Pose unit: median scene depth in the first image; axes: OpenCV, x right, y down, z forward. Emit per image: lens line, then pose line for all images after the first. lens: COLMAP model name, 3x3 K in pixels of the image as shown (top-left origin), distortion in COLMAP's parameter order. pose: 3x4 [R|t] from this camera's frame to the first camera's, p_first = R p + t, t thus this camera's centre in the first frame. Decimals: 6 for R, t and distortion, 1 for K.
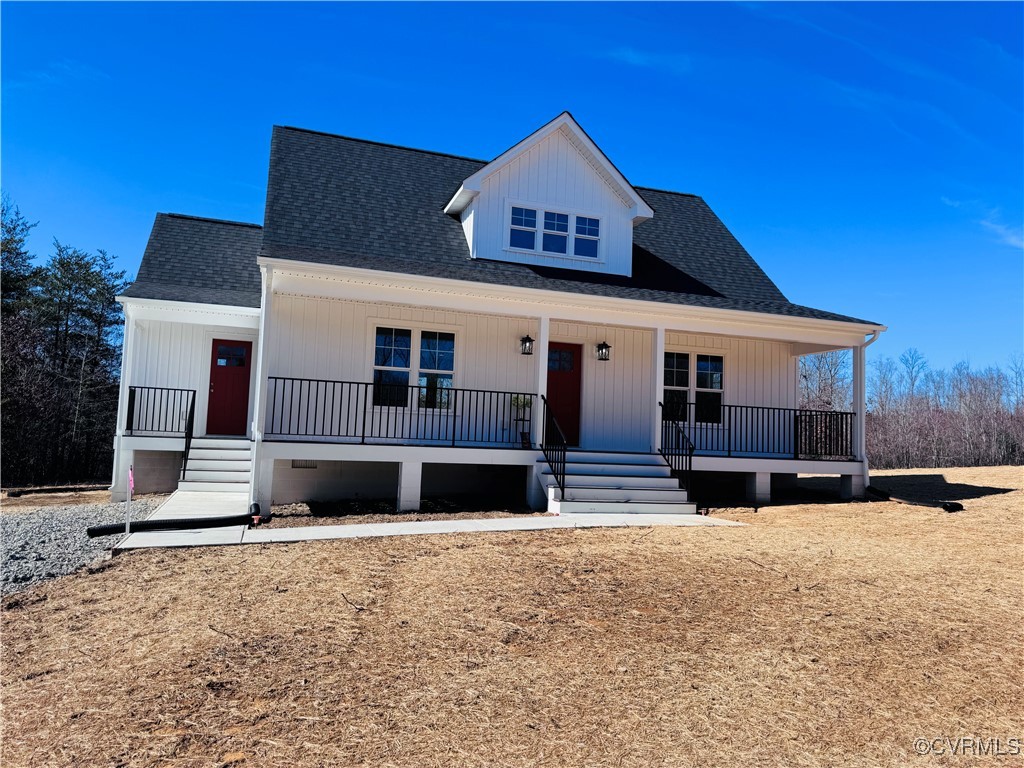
lens RADIAL K [[710.8, 0, 509.2], [0, 710.8, 384.3], [0, 0, 1]] dist [0.037856, -0.029117]
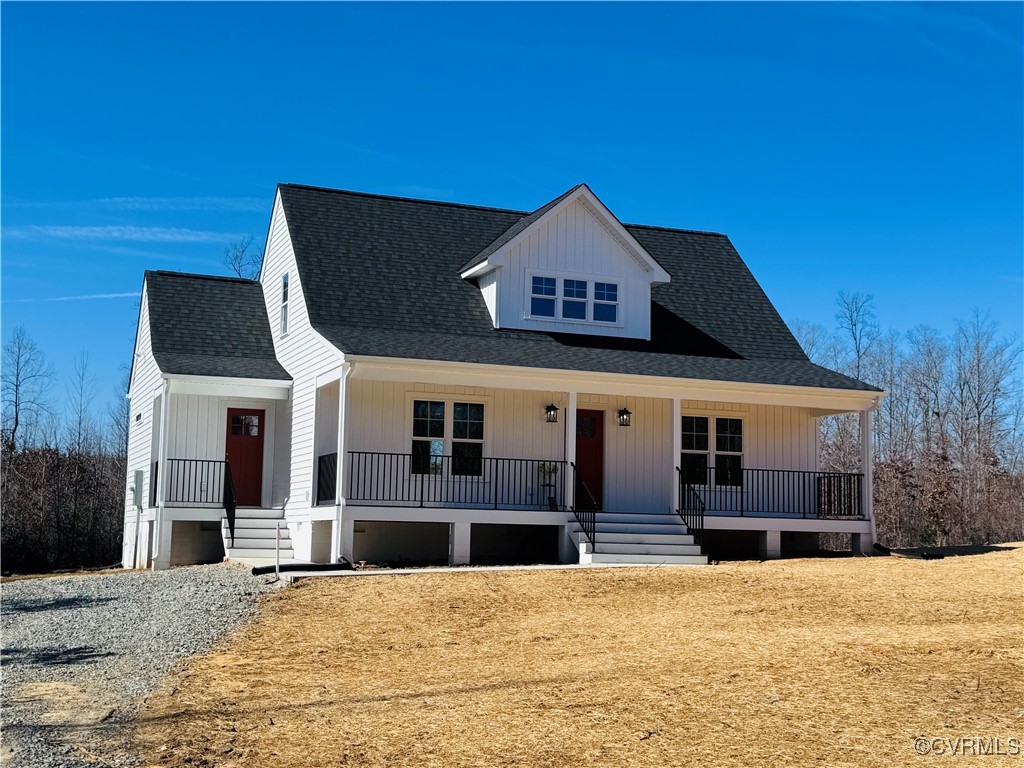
lens RADIAL K [[1335.9, 0, 509.0], [0, 1335.9, 388.2], [0, 0, 1]] dist [0.094516, 0.000000]
pose [[0.998385, -0.011961, 0.055529, -0.142024], [0.013487, 0.999539, -0.027185, -0.038731], [-0.055179, 0.027890, 0.998087, -0.931422]]
